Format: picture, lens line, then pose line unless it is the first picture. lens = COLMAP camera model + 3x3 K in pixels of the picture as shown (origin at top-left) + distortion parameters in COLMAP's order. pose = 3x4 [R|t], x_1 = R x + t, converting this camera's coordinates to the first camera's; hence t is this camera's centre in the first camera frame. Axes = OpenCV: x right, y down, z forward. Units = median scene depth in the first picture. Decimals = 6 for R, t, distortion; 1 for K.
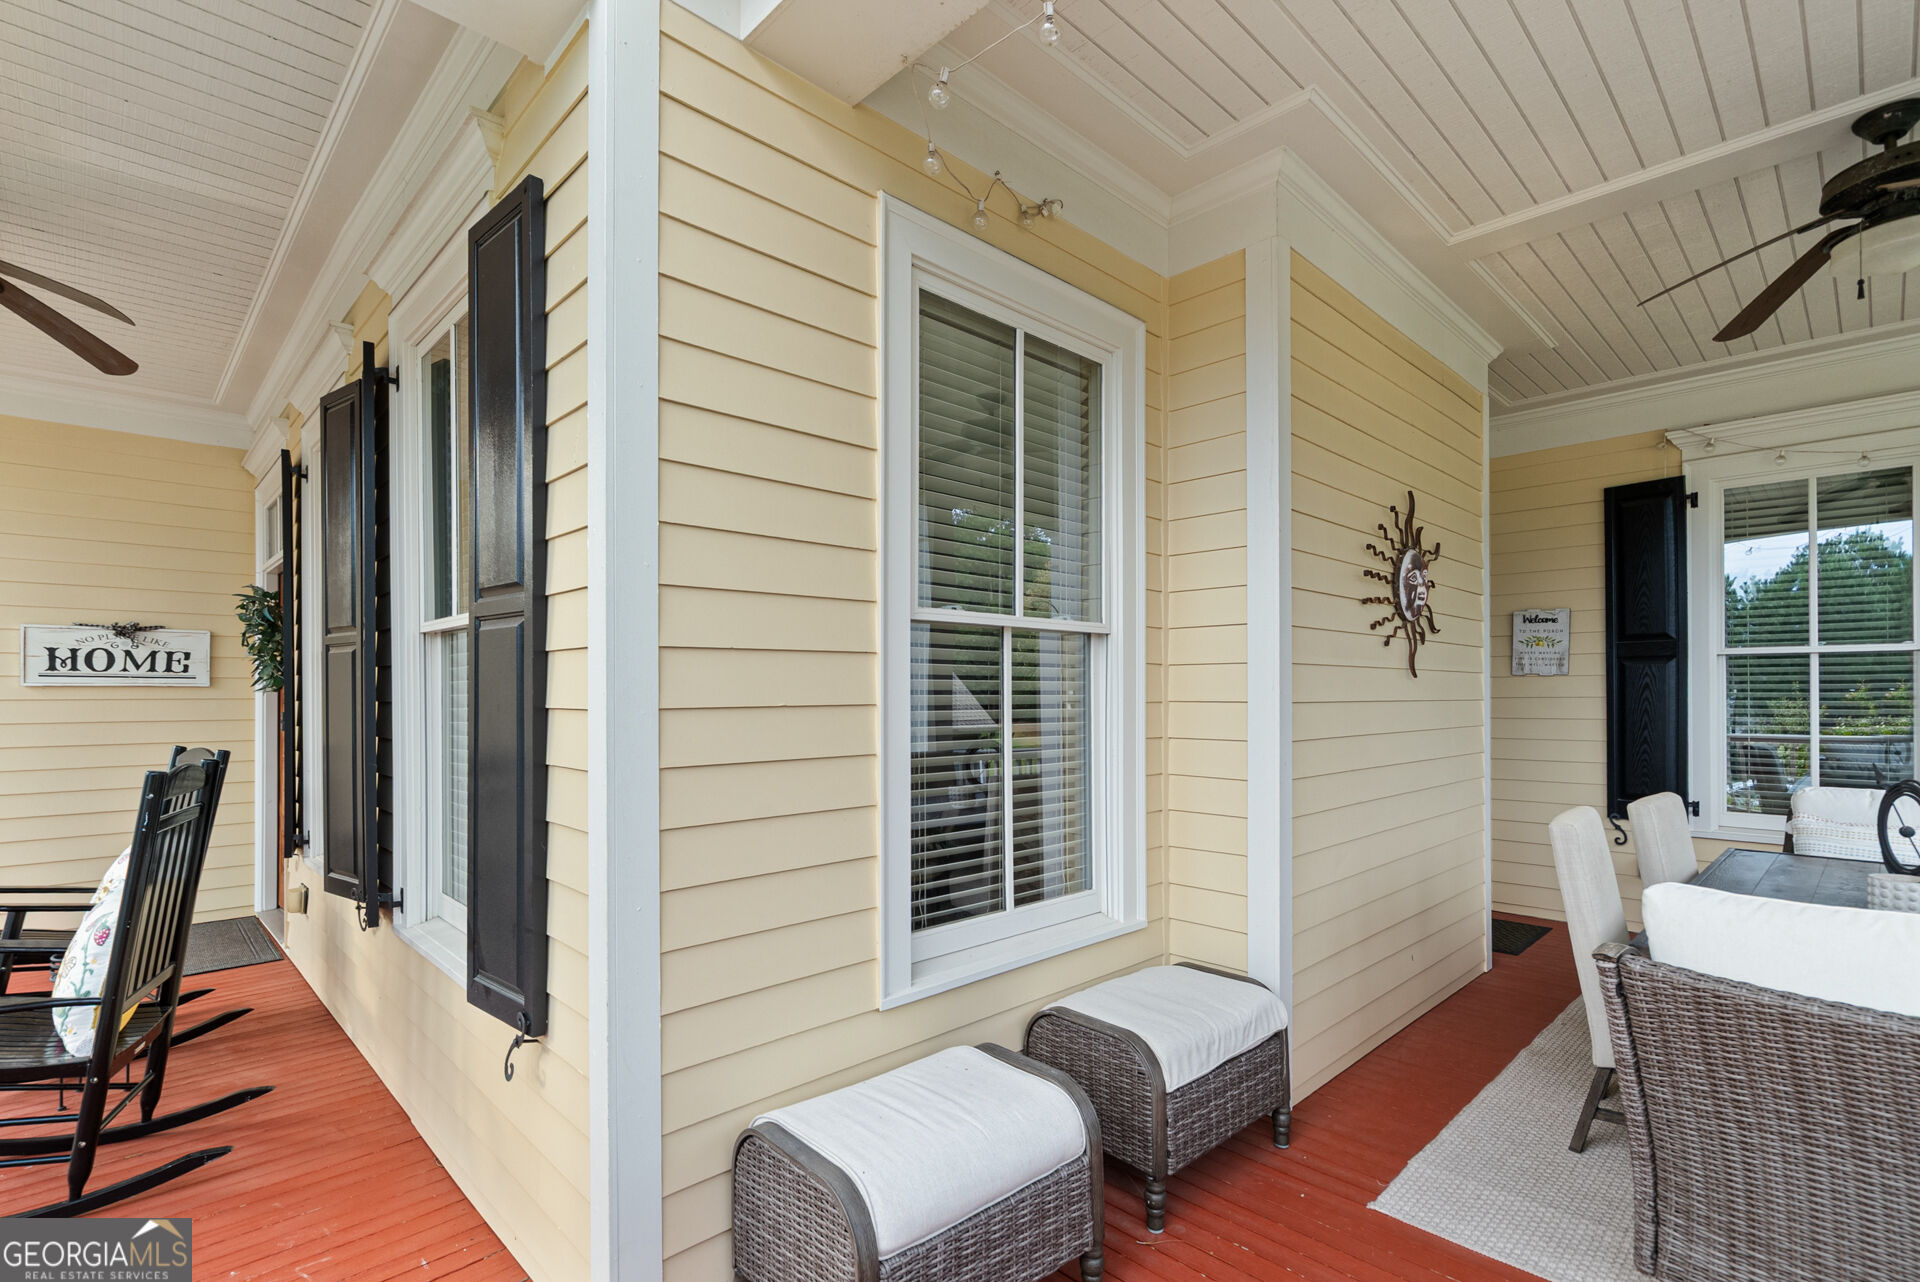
lens RADIAL K [[898.2, 0, 965.9], [0, 898.2, 686.0], [0, 0, 1]] dist [-0.001008, -0.000098]
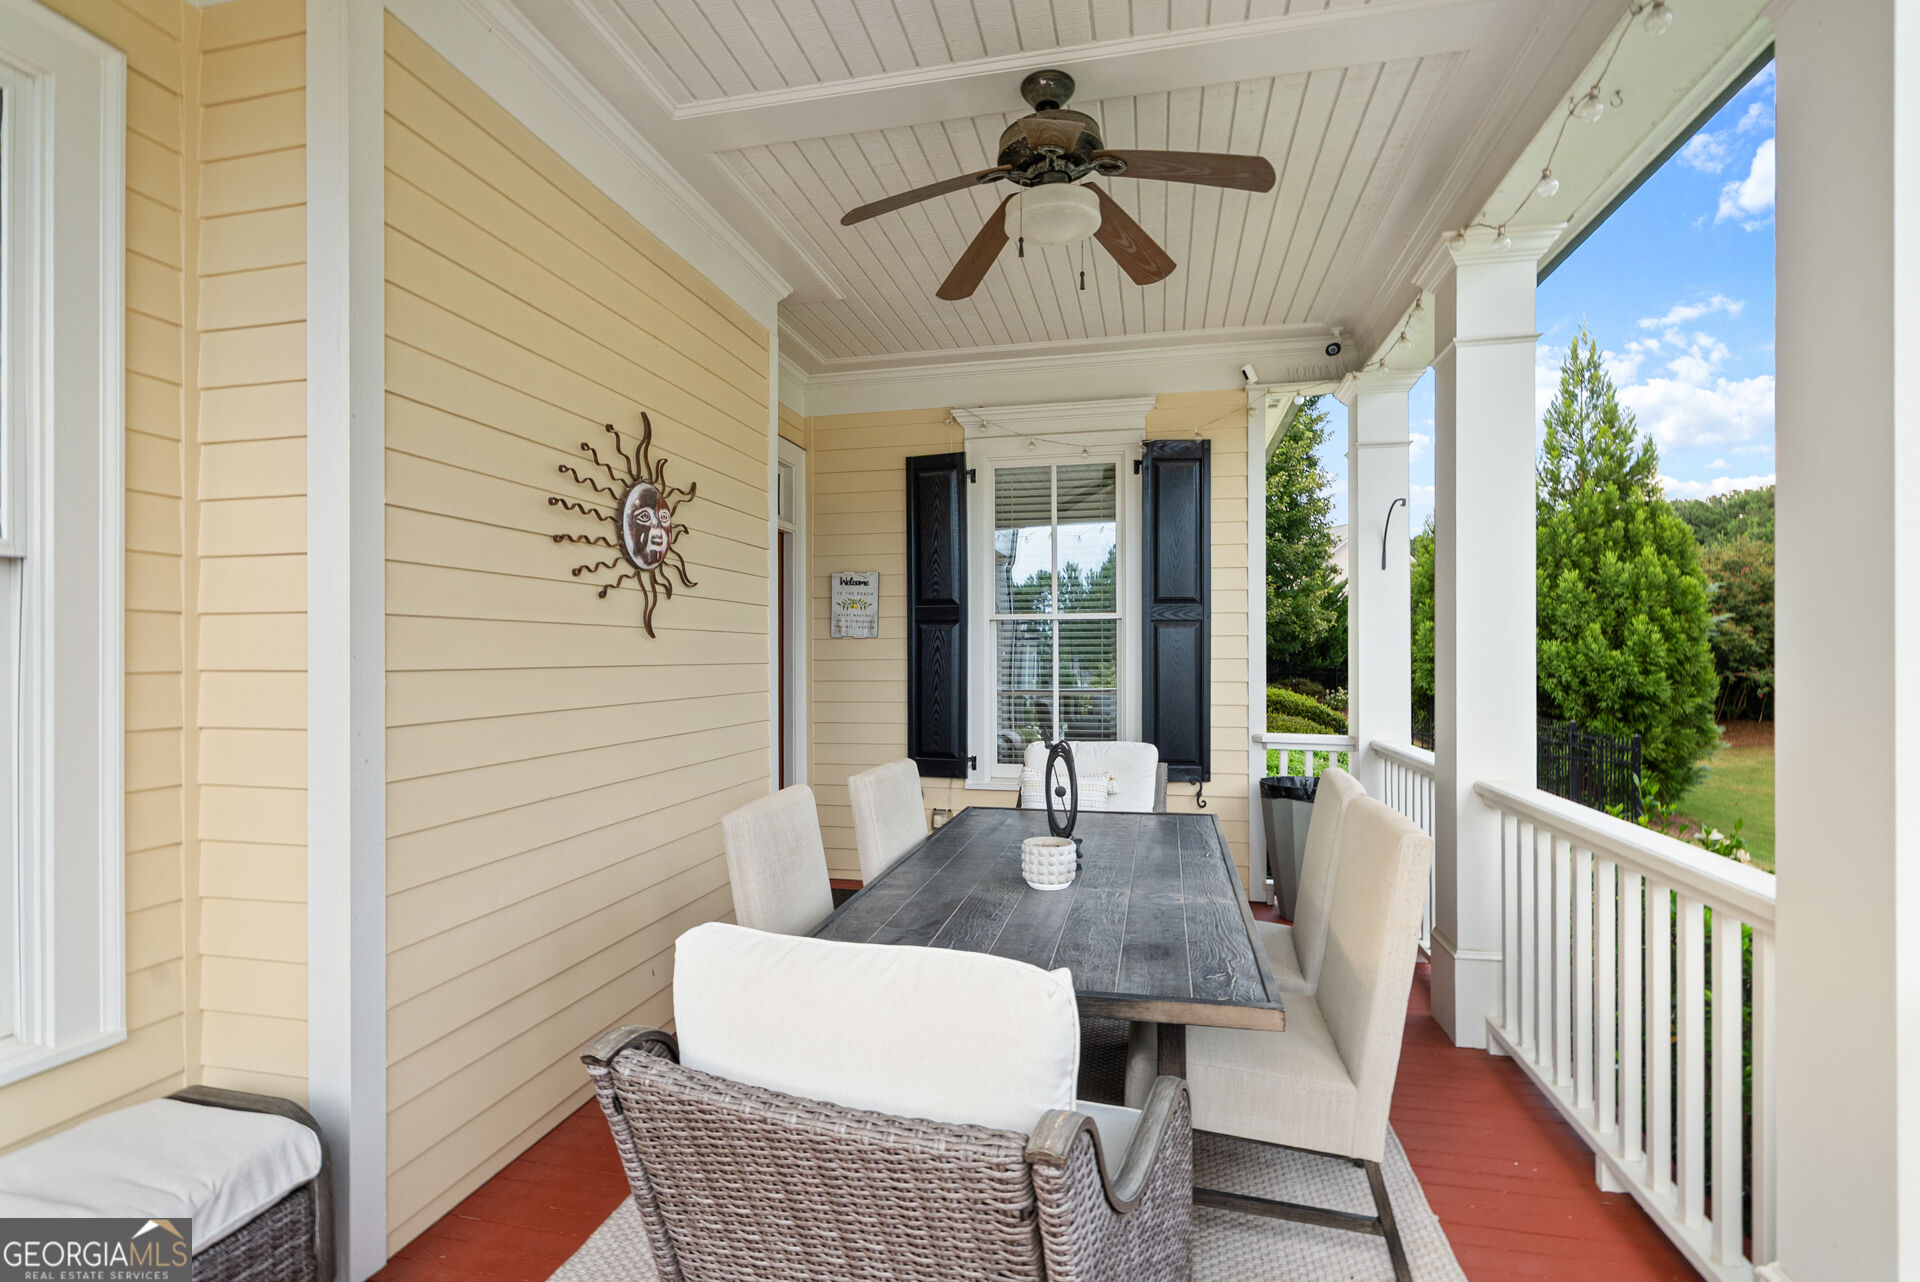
lens RADIAL K [[875.6, 0, 960.0], [0, 875.6, 641.0], [0, 0, 1]] dist [0.000169, 0.000328]
pose [[0.843238, 0.006747, 0.537498, 0.306403], [-0.002395, 0.999958, -0.008794, 0.000069], [-0.537535, 0.006128, 0.843219, 0.162150]]
